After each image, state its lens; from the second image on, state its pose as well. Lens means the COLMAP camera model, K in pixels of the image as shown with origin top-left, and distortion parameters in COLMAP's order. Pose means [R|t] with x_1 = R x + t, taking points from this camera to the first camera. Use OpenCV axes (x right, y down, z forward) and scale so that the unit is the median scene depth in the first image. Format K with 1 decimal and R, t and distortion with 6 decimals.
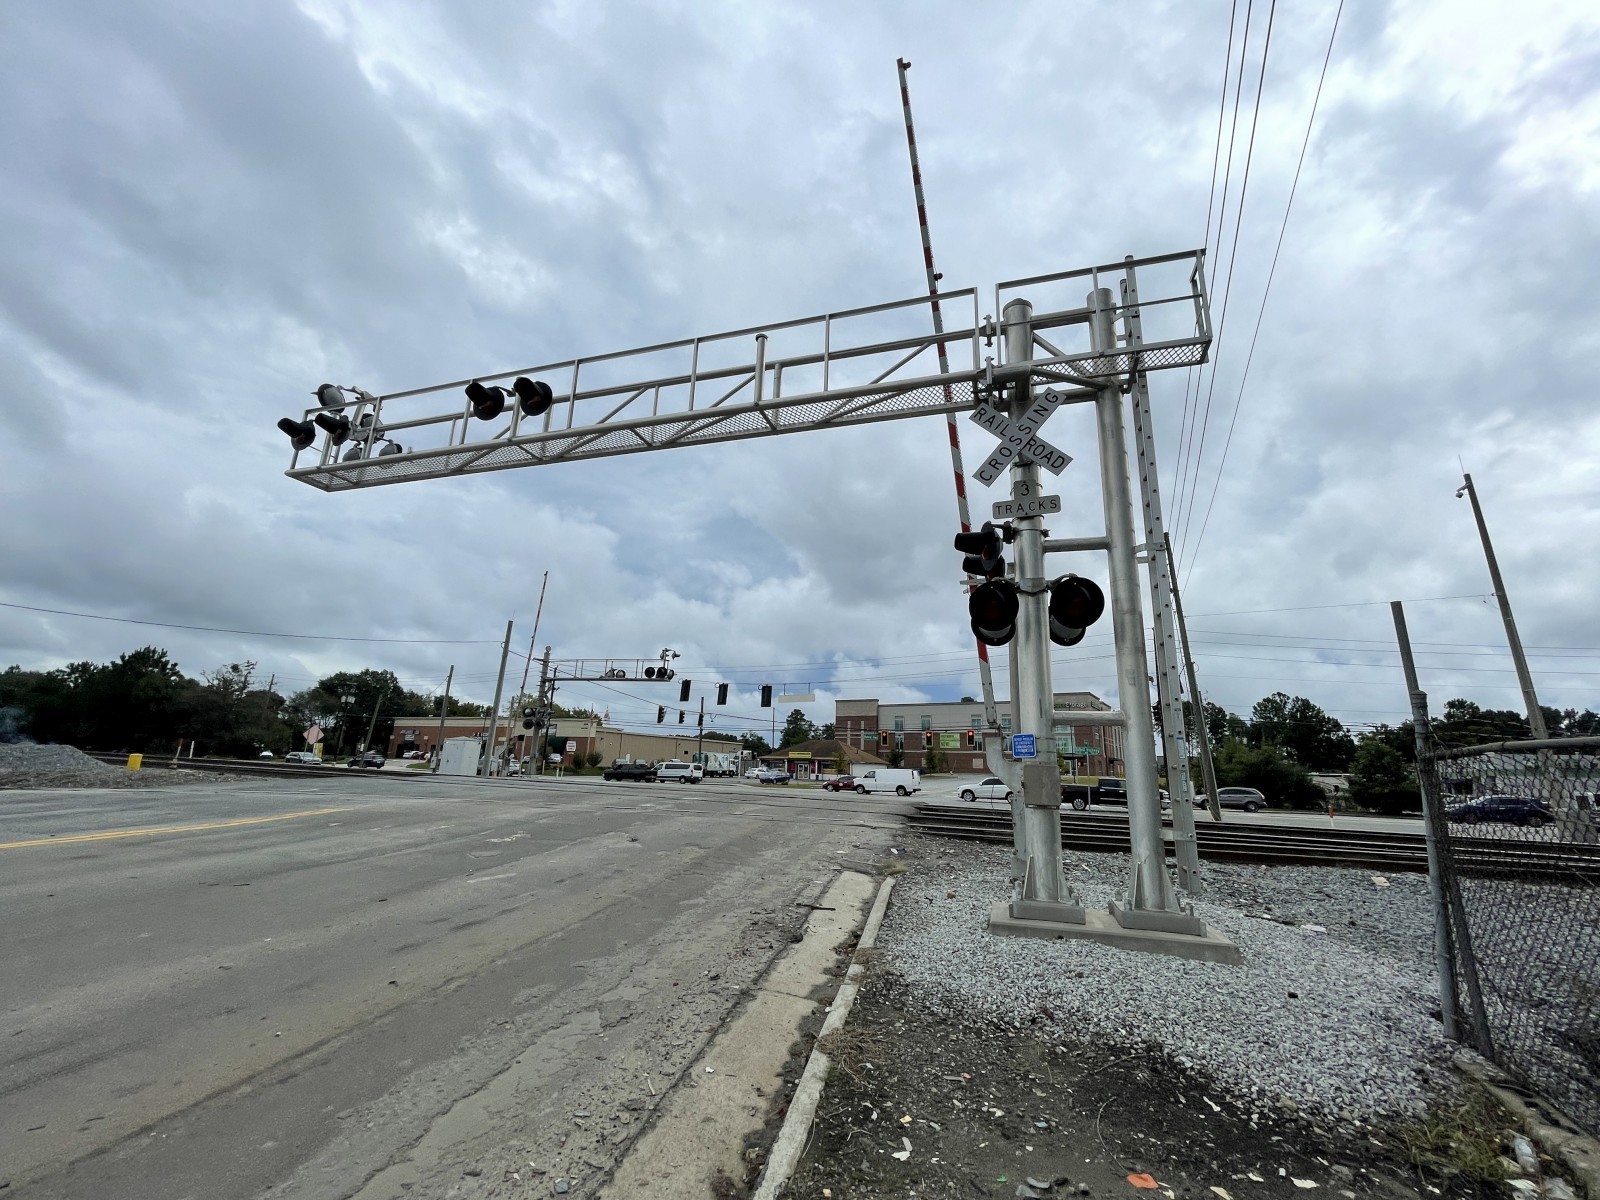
lens RADIAL K [[639.6, 0, 801.7], [0, 639.6, 600.8], [0, 0, 1]] dist [-0.015982, 0.002786]
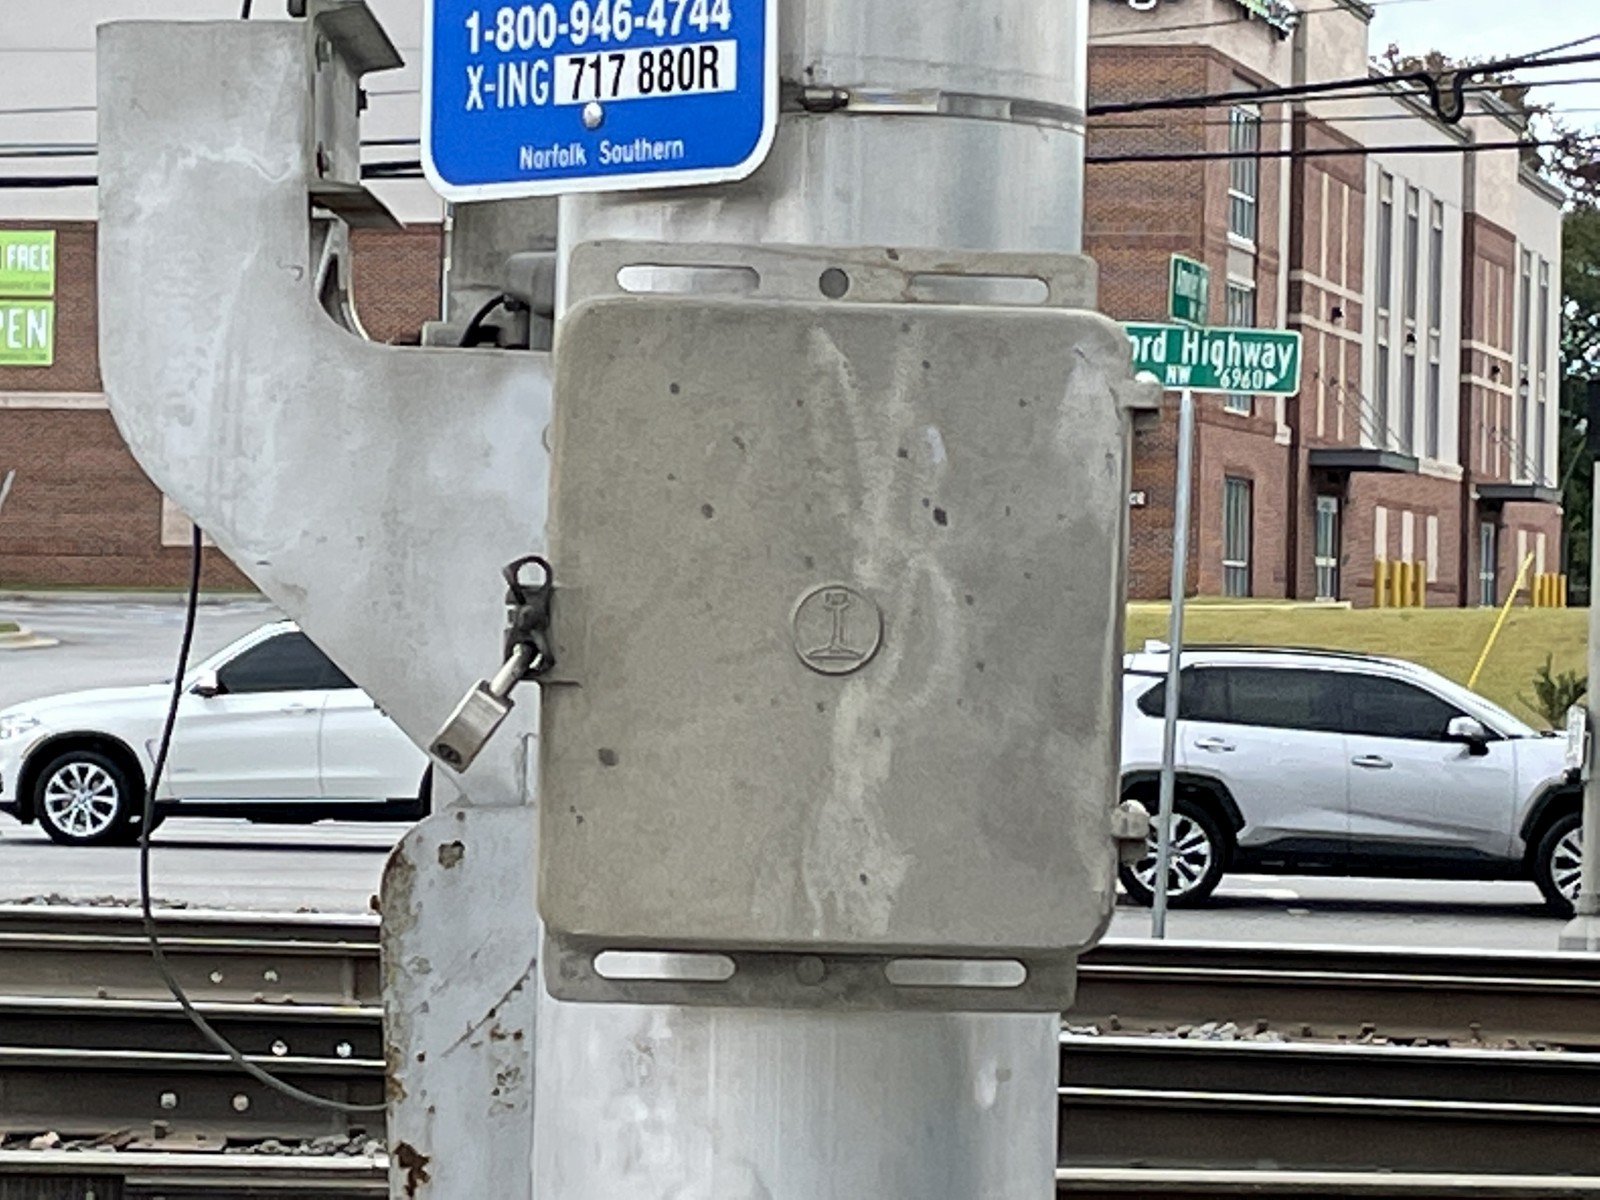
lens RADIAL K [[5640.4, 0, 803.4], [0, 5640.4, 597.6], [0, 0, 1]] dist [0.042614, 0.000000]
pose [[0.935628, -0.012212, 0.352776, 0.134689], [-0.079328, 0.966563, 0.243852, 0.113272], [-0.343958, -0.256139, 0.903375, 0.376553]]
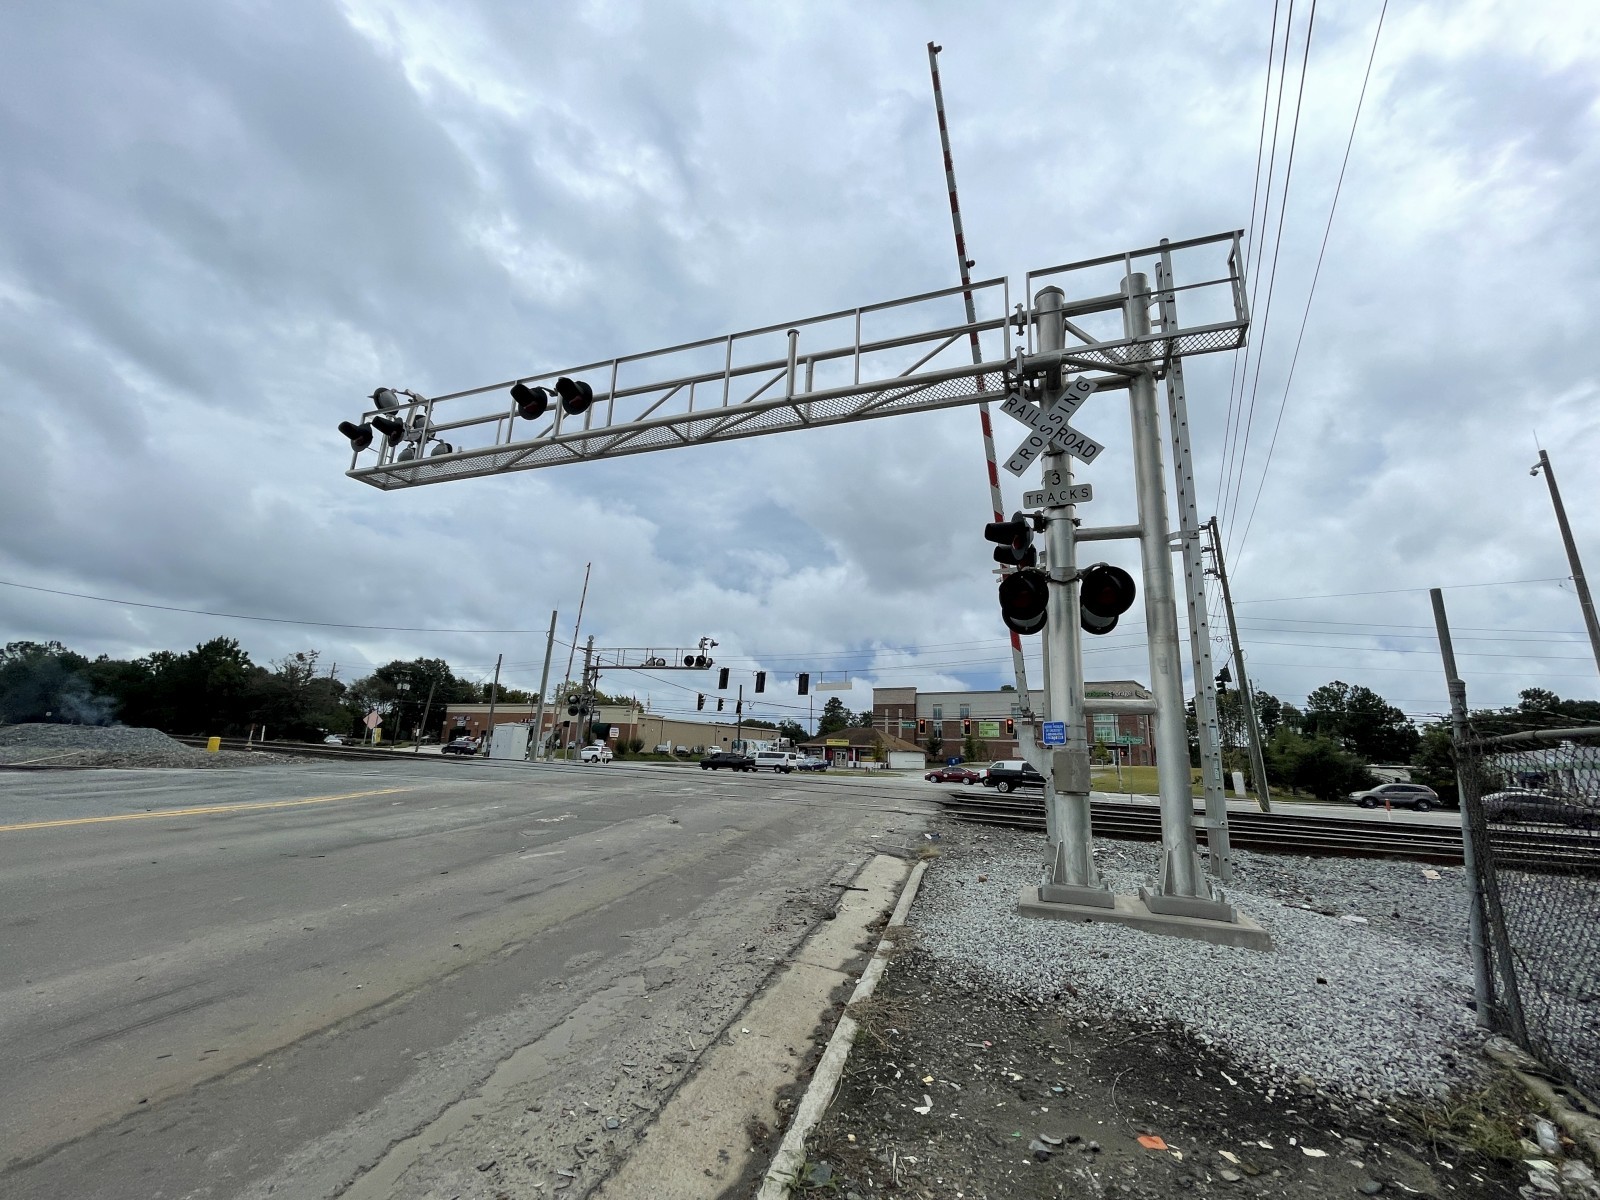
lens RADIAL K [[639.6, 0, 802.8], [0, 639.6, 601.6], [0, 0, 1]] dist [-0.015982, 0.002786]
pose [[0.998393, -0.005571, -0.056390, 0.006429], [0.006670, 0.999791, 0.019308, -0.002910], [0.056271, -0.019653, 0.998222, -0.021573]]
